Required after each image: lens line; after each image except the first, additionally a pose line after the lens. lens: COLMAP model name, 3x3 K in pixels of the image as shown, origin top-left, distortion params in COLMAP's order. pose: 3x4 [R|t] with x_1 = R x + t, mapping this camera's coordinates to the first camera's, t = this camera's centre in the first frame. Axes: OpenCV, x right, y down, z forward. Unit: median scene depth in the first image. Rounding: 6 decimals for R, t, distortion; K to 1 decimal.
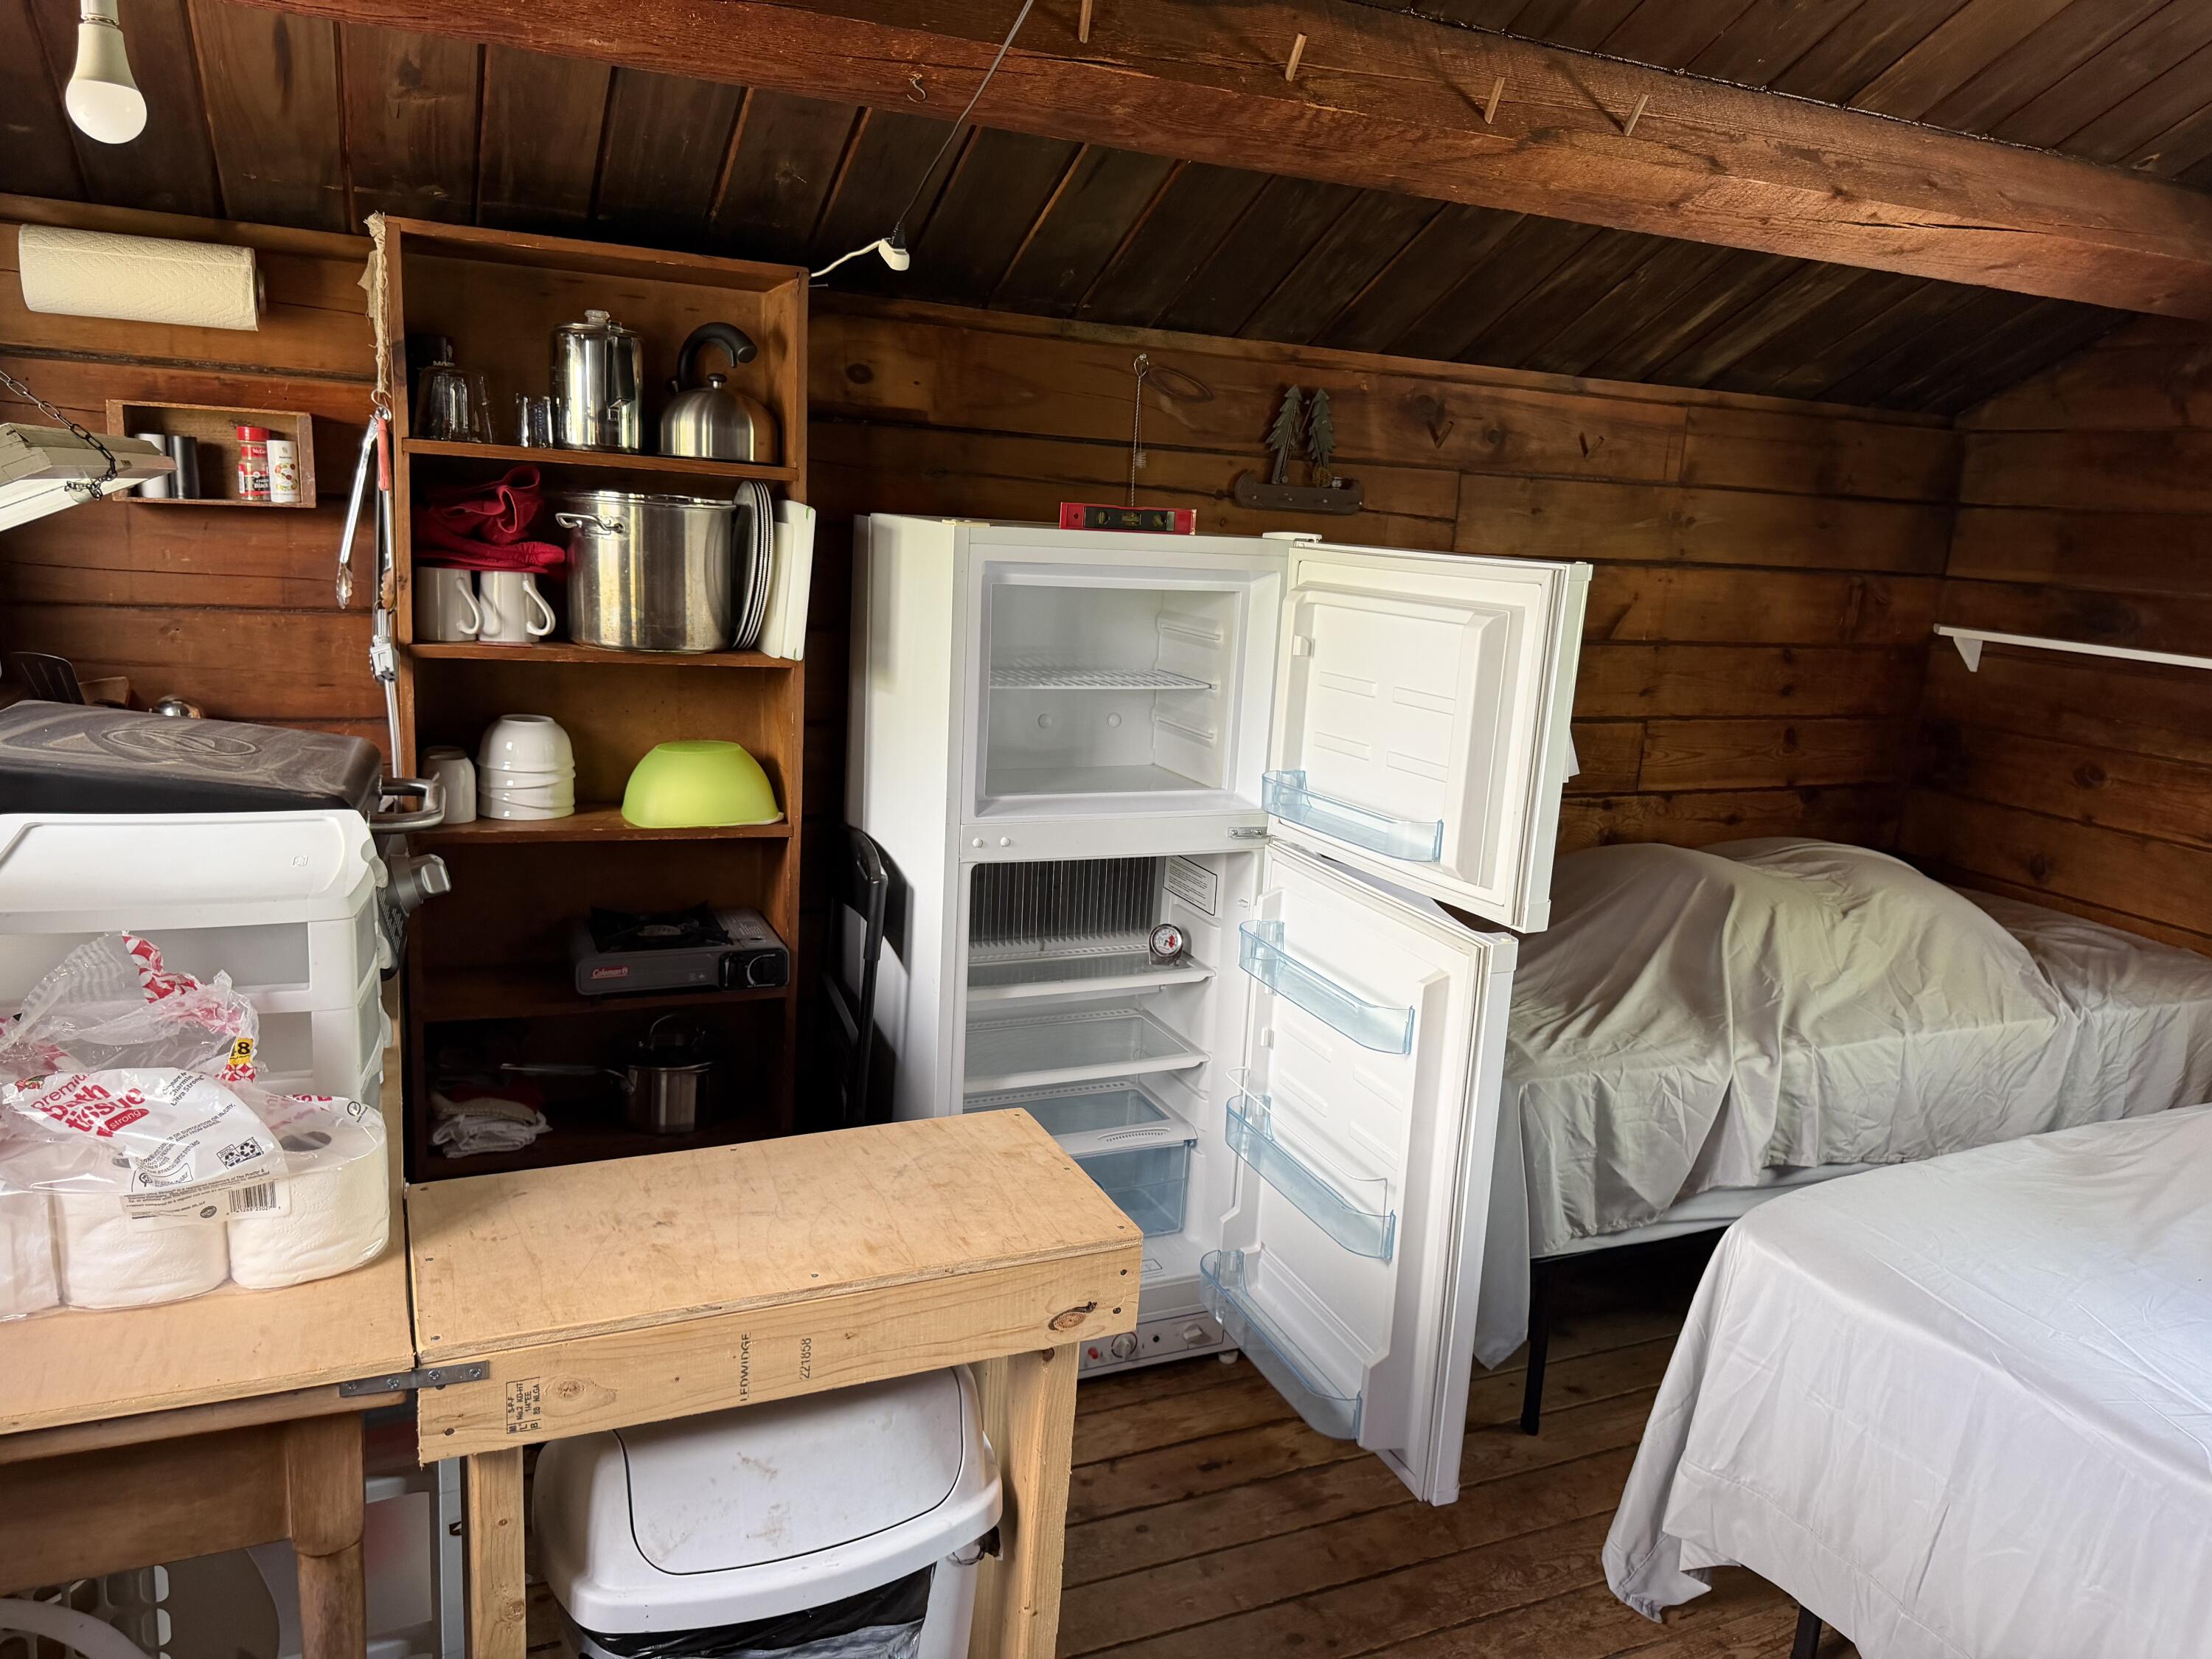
lens RADIAL K [[1521.8, 0, 1106.0], [0, 1521.8, 829.5], [0, 0, 1]] dist [0.001982, -0.152590]
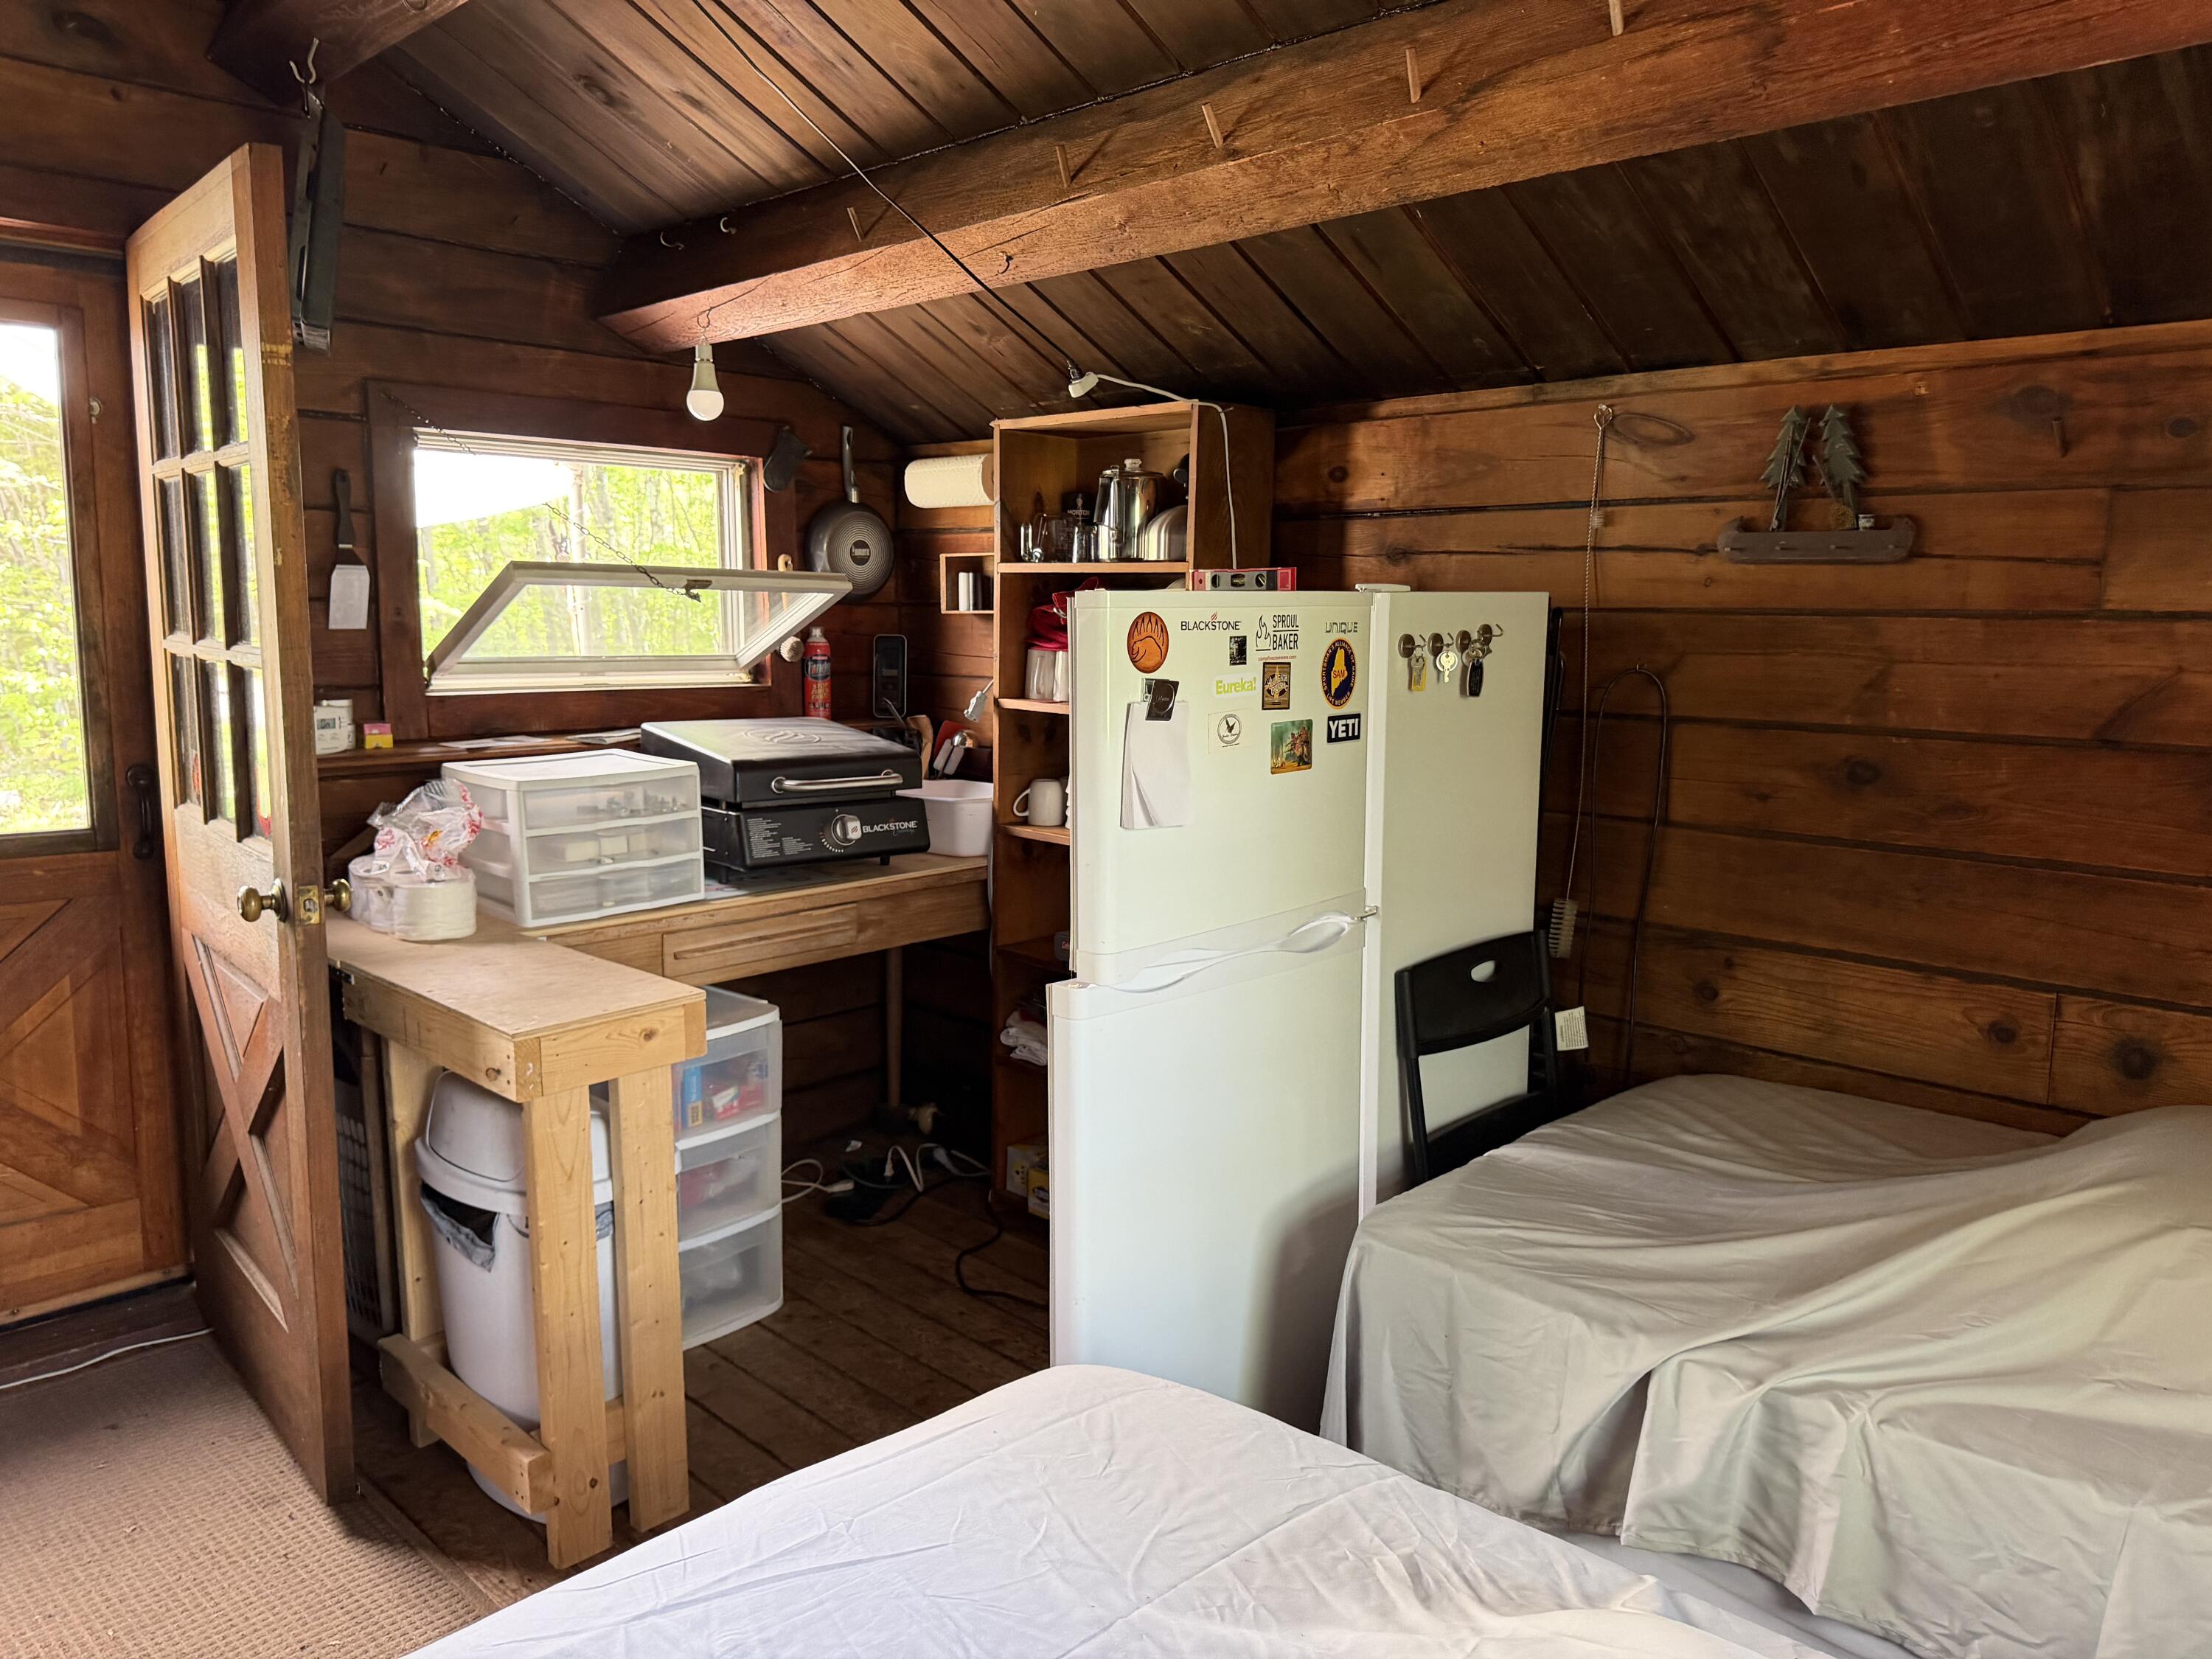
lens RADIAL K [[1521.8, 0, 1106.0], [0, 1521.8, 829.5], [0, 0, 1]] dist [0.001982, -0.152590]
pose [[0.395201, 0.063463, -0.916400, 0.719920], [-0.170119, 0.985410, -0.005122, -0.009526], [0.902705, 0.157922, 0.400231, 0.399726]]
